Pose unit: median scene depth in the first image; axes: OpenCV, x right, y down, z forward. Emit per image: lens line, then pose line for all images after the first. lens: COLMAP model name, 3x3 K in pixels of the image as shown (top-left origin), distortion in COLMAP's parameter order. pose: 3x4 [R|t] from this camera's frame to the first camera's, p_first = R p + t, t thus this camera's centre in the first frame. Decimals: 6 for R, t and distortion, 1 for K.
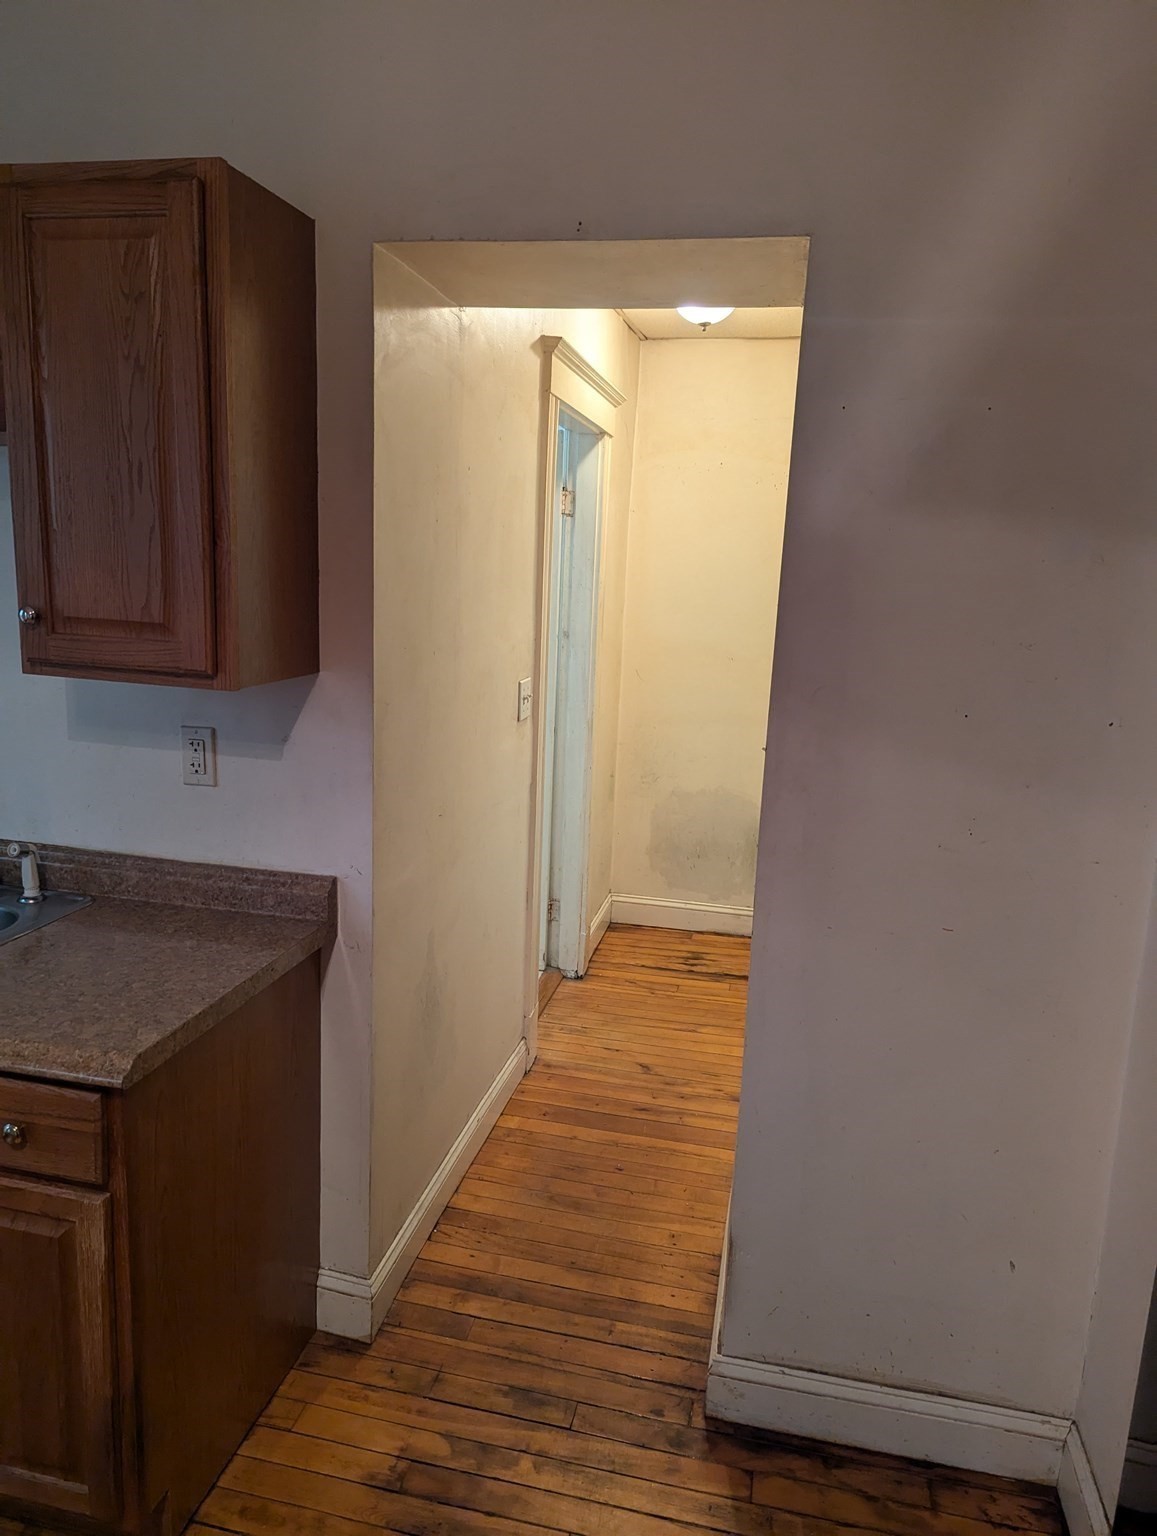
lens RADIAL K [[1081.5, 0, 576.5], [0, 1081.5, 753.2], [0, 0, 1]] dist [0.076947, -0.059326]
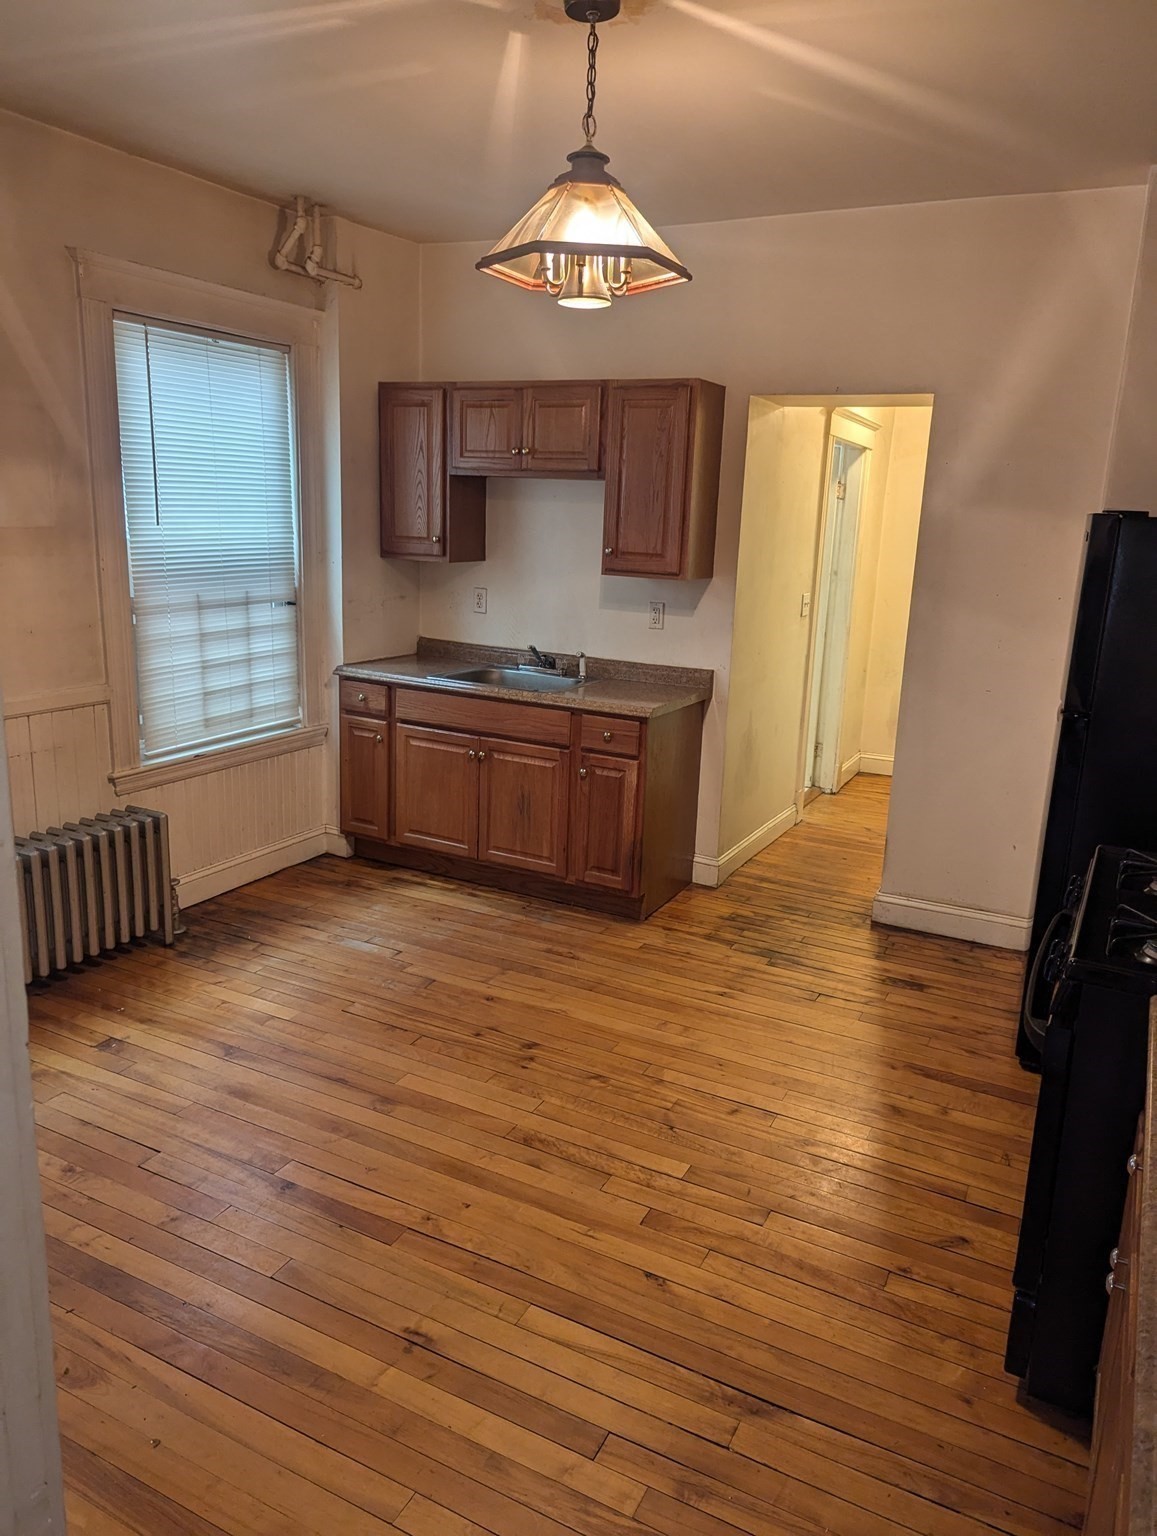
lens RADIAL K [[1081.5, 0, 576.5], [0, 1081.5, 753.2], [0, 0, 1]] dist [0.076947, -0.059326]
pose [[0.965002, 0.052915, -0.256848, 0.084009], [-0.045165, 0.998331, 0.035985, 0.202175], [0.258324, -0.023125, 0.965782, -1.157937]]
